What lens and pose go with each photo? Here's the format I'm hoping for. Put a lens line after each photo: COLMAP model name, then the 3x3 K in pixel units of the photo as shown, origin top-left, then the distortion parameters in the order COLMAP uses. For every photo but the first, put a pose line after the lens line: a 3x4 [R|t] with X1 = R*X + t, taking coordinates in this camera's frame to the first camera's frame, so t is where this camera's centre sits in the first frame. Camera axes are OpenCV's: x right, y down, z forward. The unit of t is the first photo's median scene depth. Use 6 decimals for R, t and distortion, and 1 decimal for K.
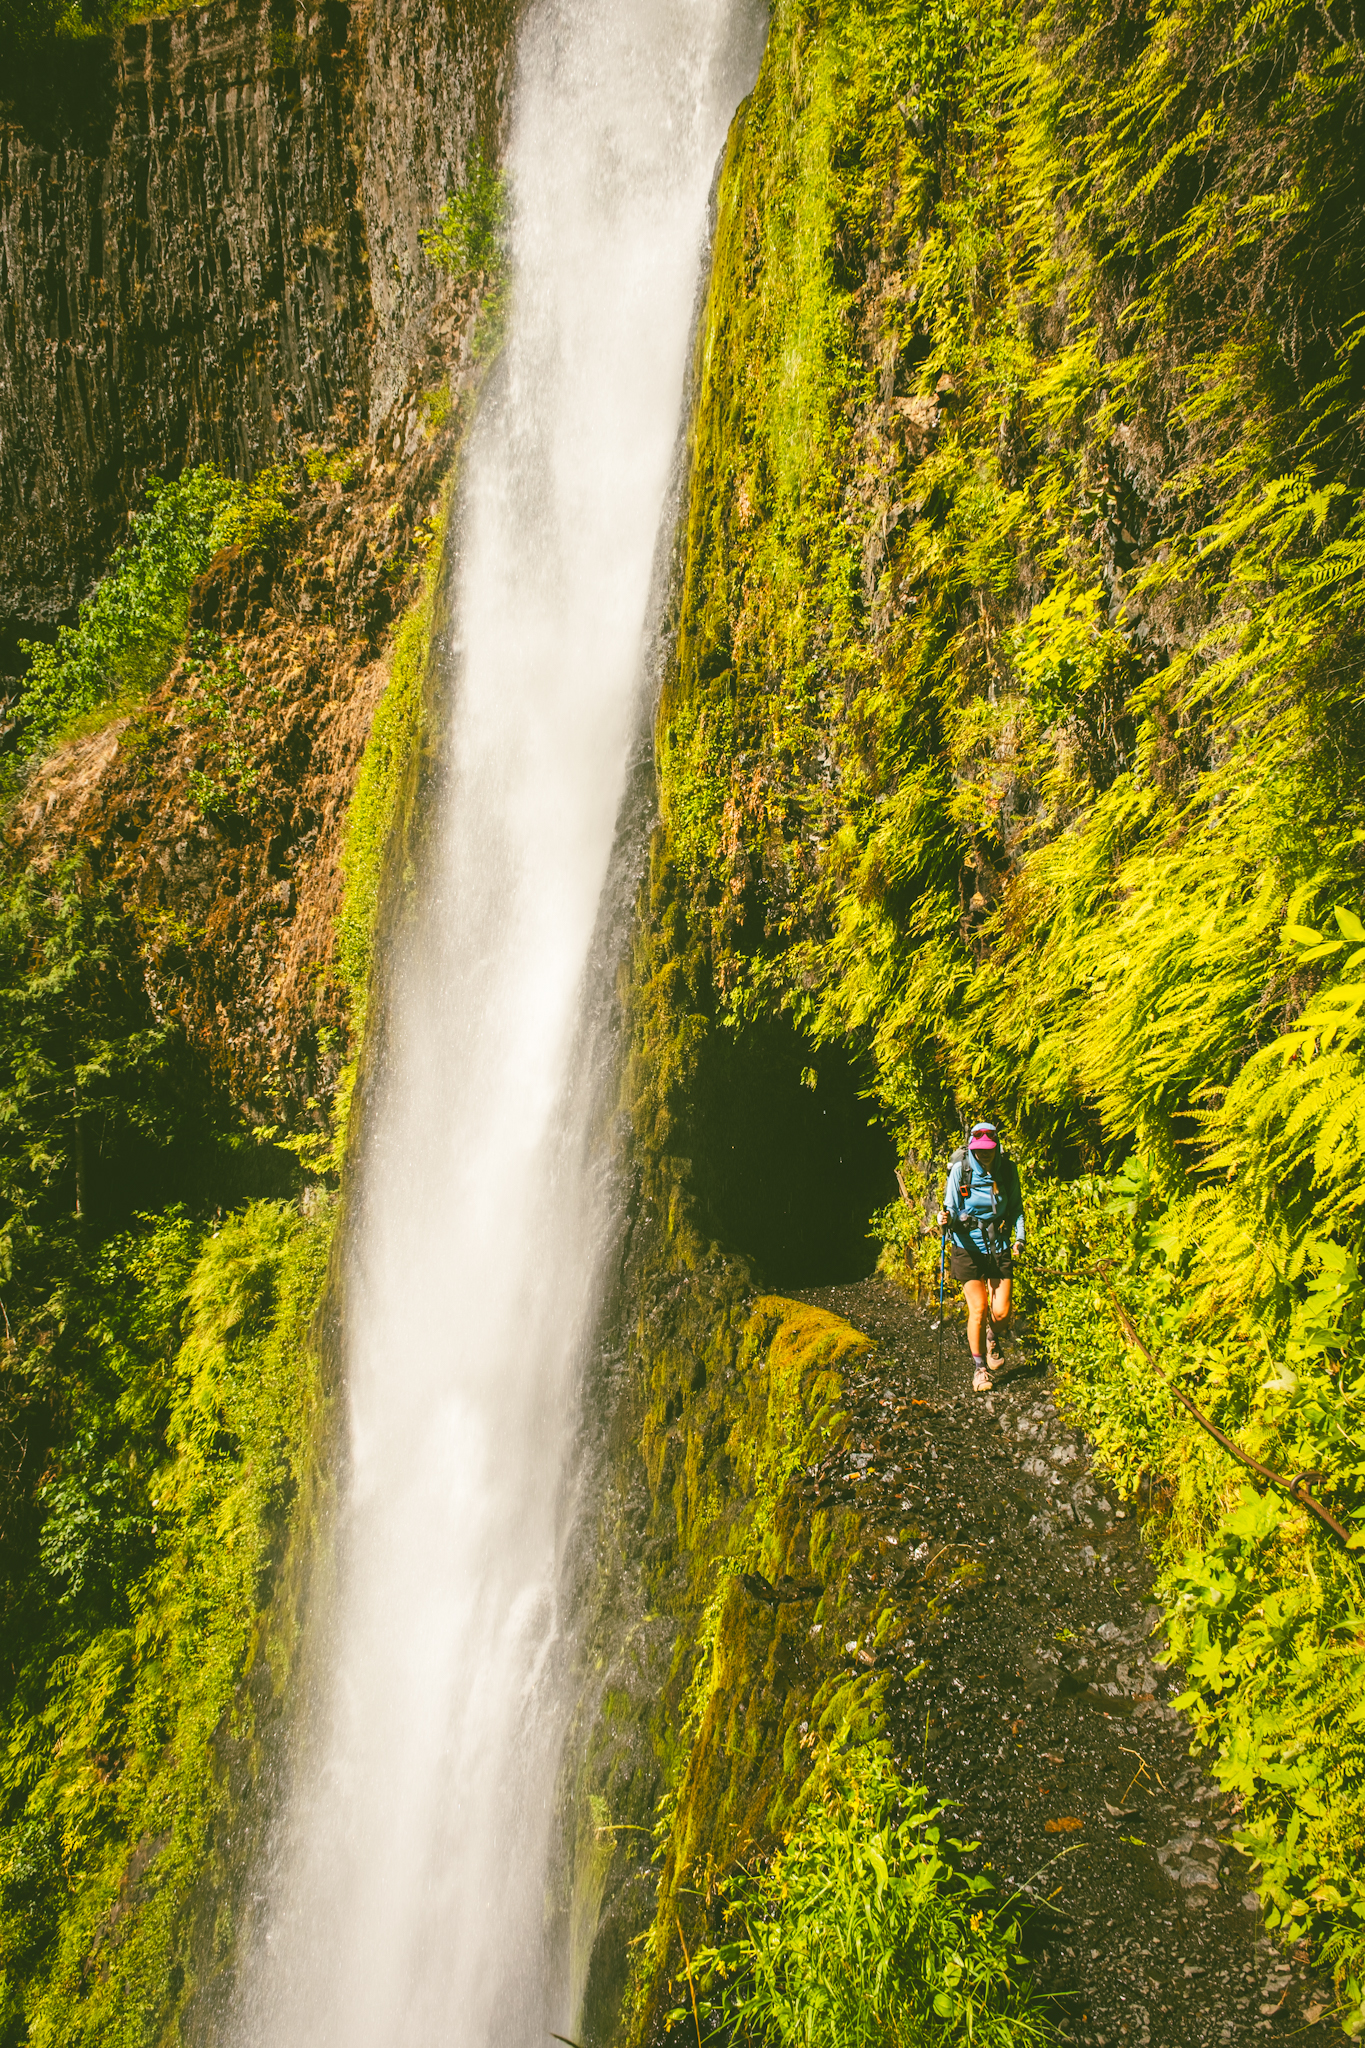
lens RADIAL K [[1395.2, 0, 679.8], [0, 1395.2, 1014.7], [0, 0, 1]] dist [0.011051, 0.002969]
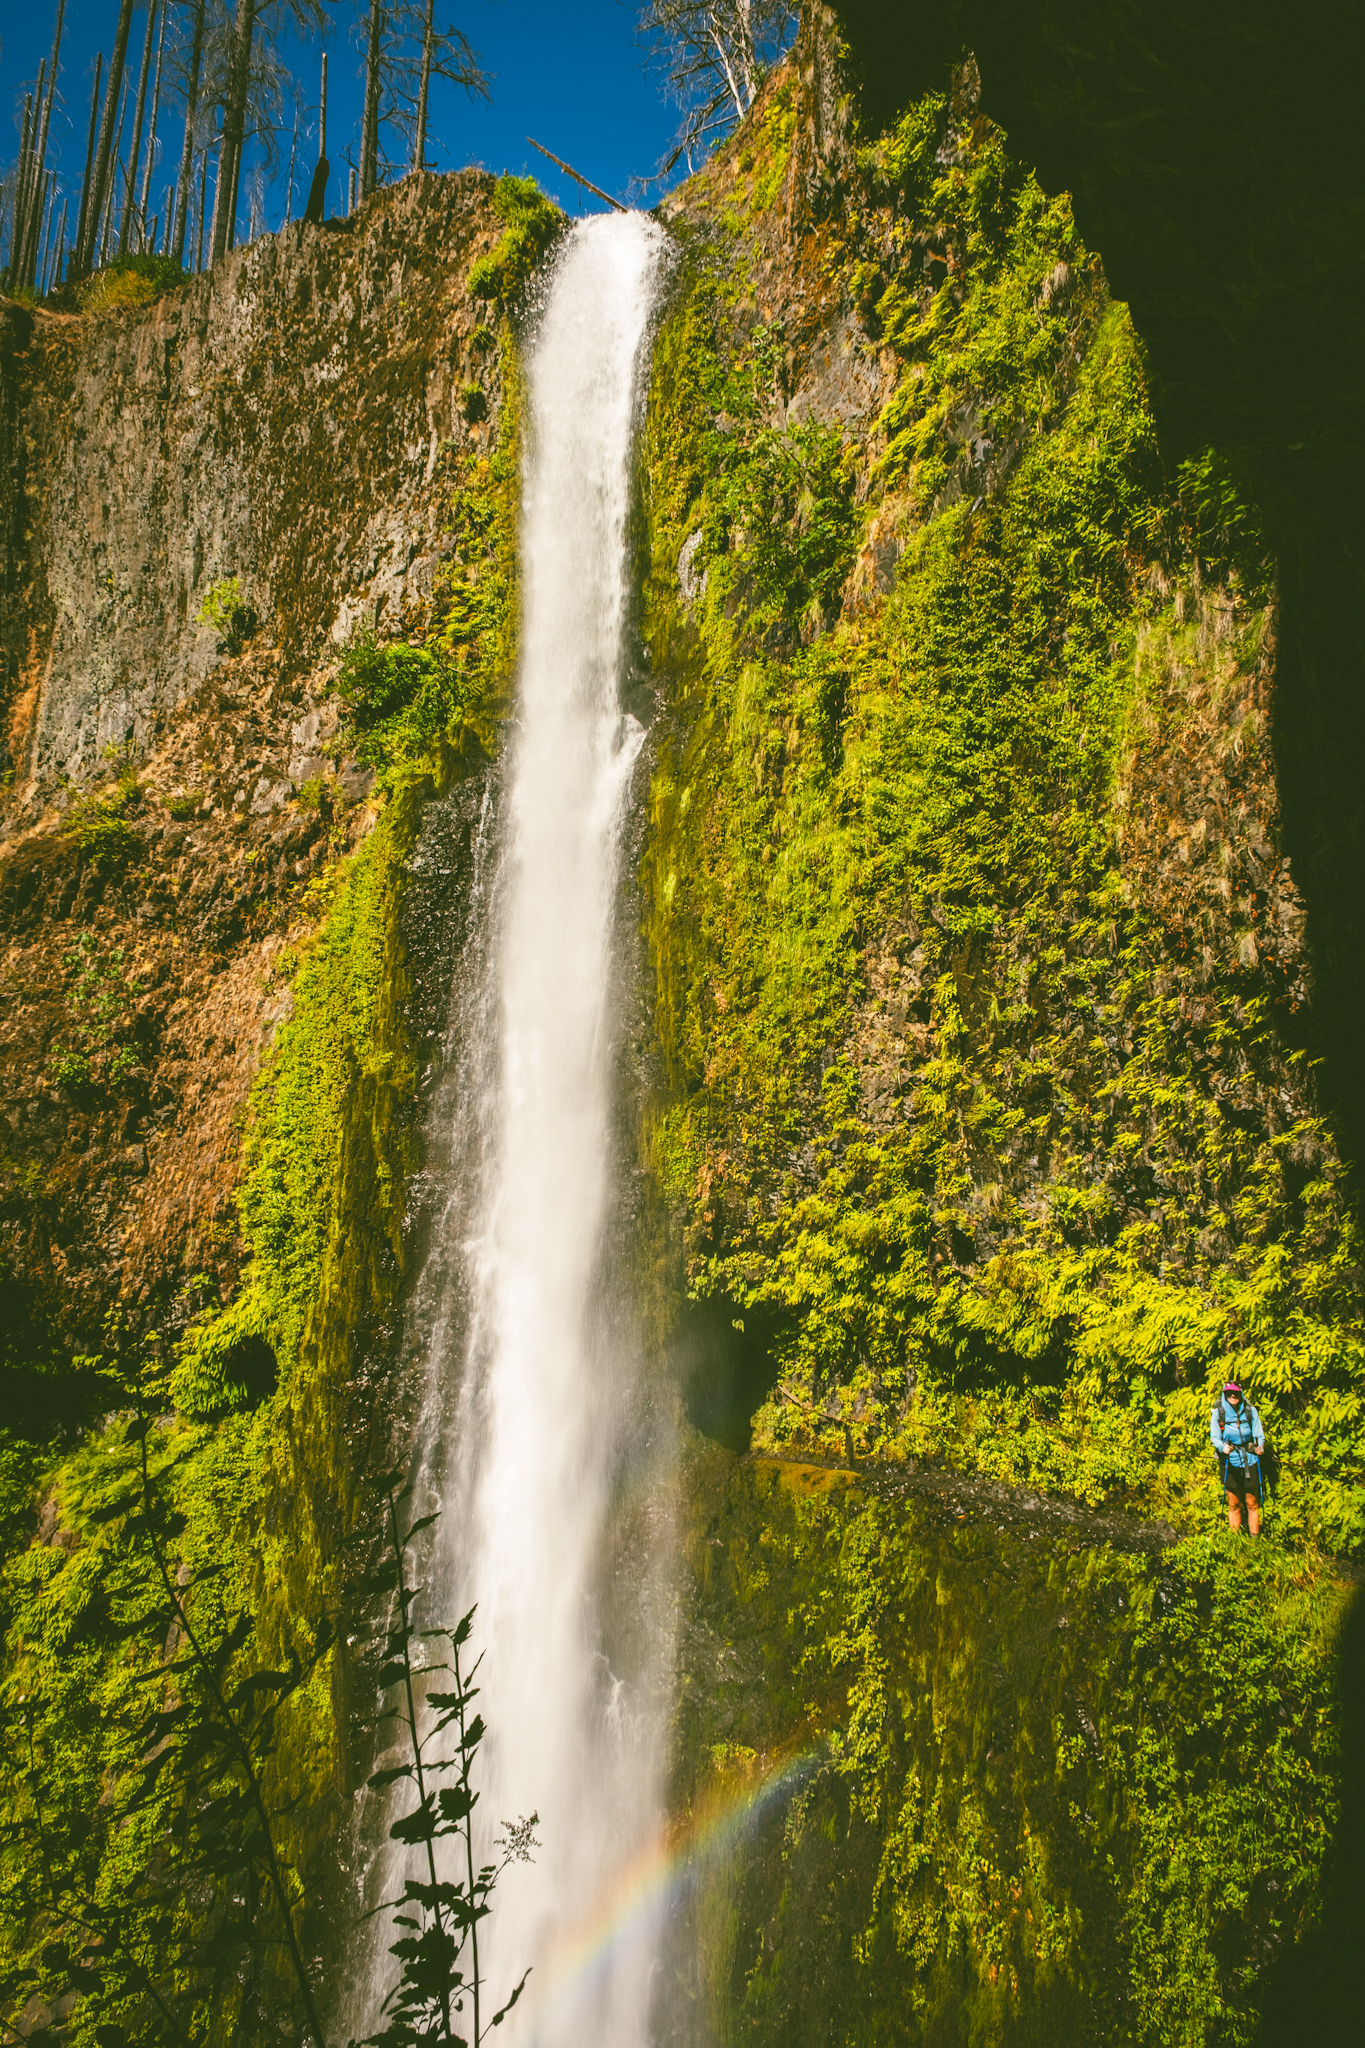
lens RADIAL K [[1395.2, 0, 687.1], [0, 1395.2, 1030.0], [0, 0, 1]] dist [0.011051, 0.002969]
pose [[0.894151, 0.110710, 0.433864, -0.394988], [-0.044441, 0.986110, -0.160040, -0.022246], [-0.445556, 0.123818, 0.886651, -0.283867]]
